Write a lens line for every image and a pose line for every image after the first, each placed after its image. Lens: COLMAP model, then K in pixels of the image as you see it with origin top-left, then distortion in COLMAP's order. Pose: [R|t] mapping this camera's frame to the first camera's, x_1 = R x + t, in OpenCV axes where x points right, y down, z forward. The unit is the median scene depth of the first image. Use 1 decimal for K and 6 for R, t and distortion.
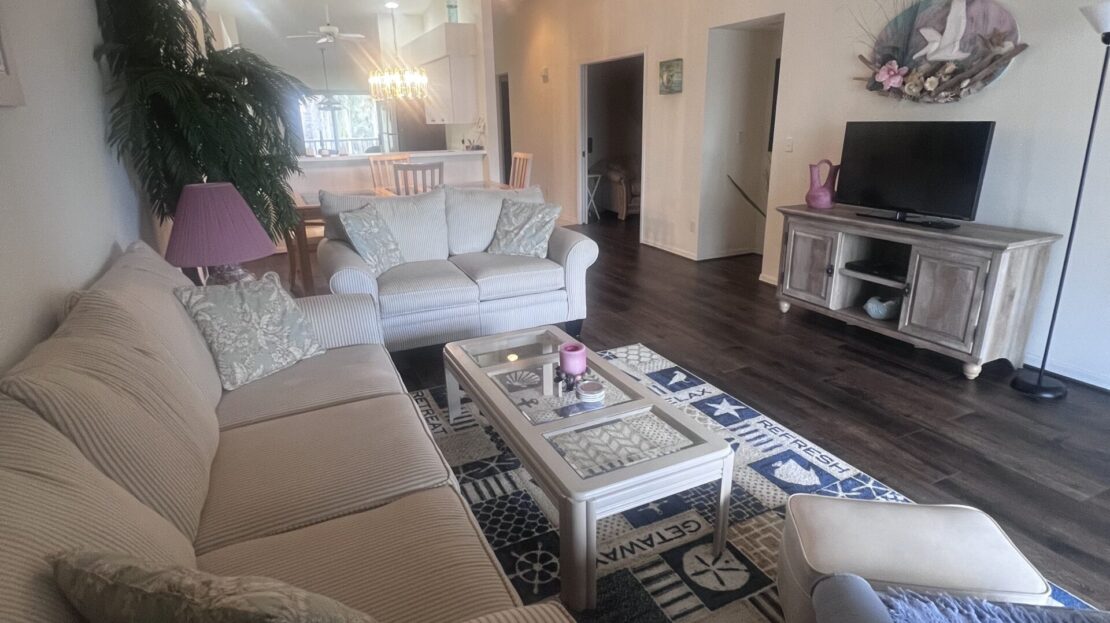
lens RADIAL K [[589.6, 0, 554.3], [0, 589.6, 309.7], [0, 0, 1]] dist [0.000472, -0.001719]
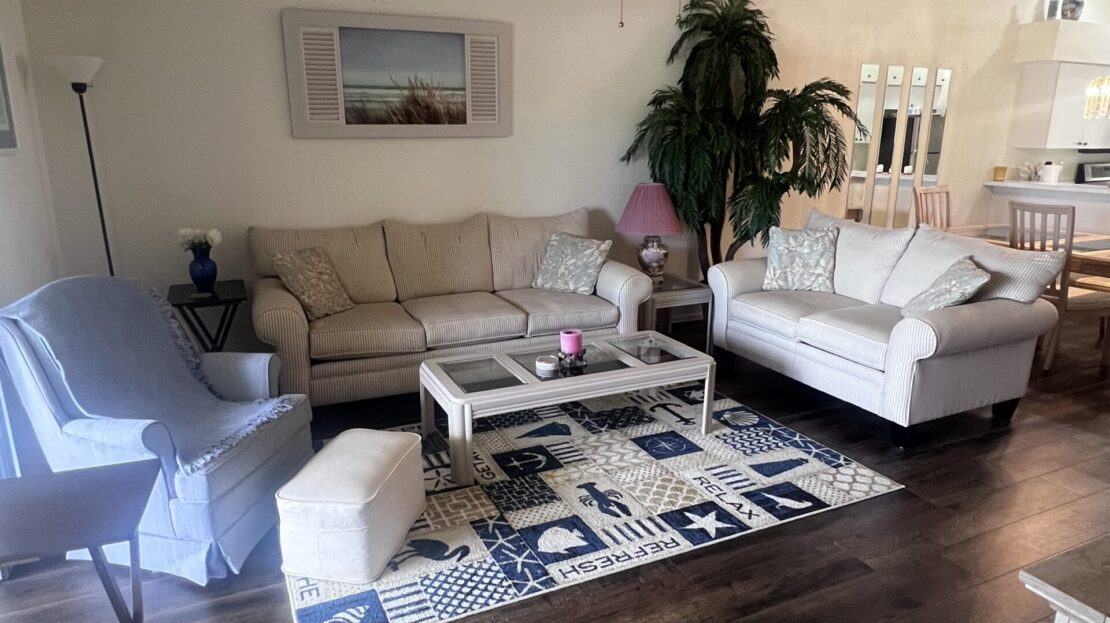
lens RADIAL K [[686.3, 0, 553.4], [0, 686.3, 311.5], [0, 0, 1]] dist [-0.000768, -0.003630]
pose [[-0.008148, 0.267971, -0.963393, 1.102070], [-0.311575, 0.914783, 0.257085, -0.261471], [0.950187, 0.302264, 0.076040, 0.660068]]
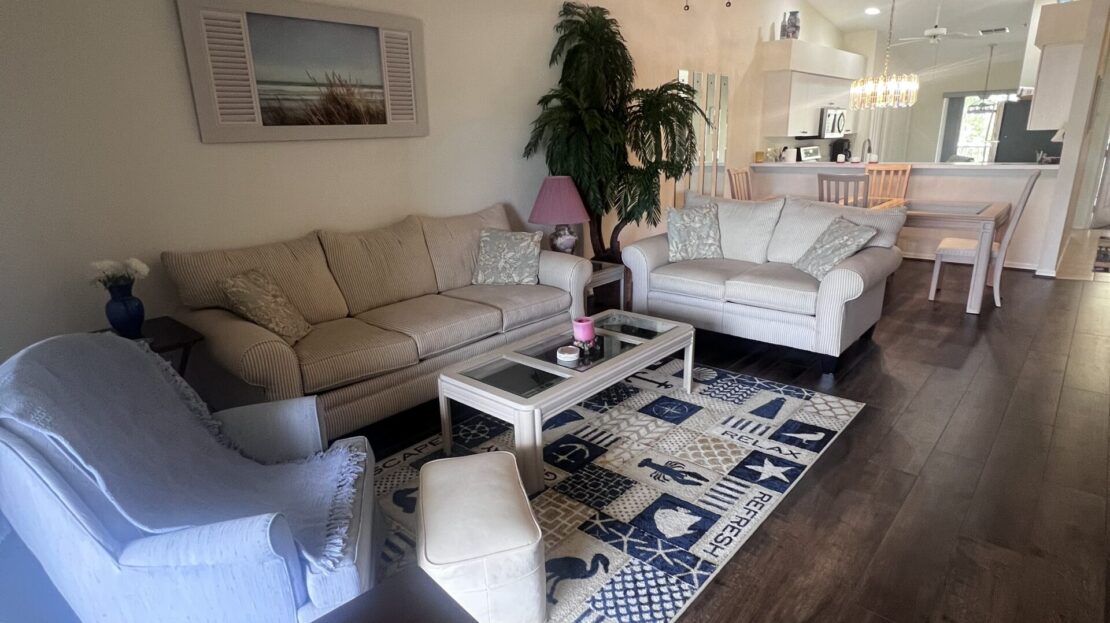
lens RADIAL K [[589.6, 0, 553.7], [0, 589.6, 310.0], [0, 0, 1]] dist [0.000472, -0.001719]
pose [[0.384673, 0.264021, -0.884488, 0.880655], [-0.263845, 0.949692, 0.168736, -0.120418], [0.884541, 0.168460, 0.434981, 0.303633]]
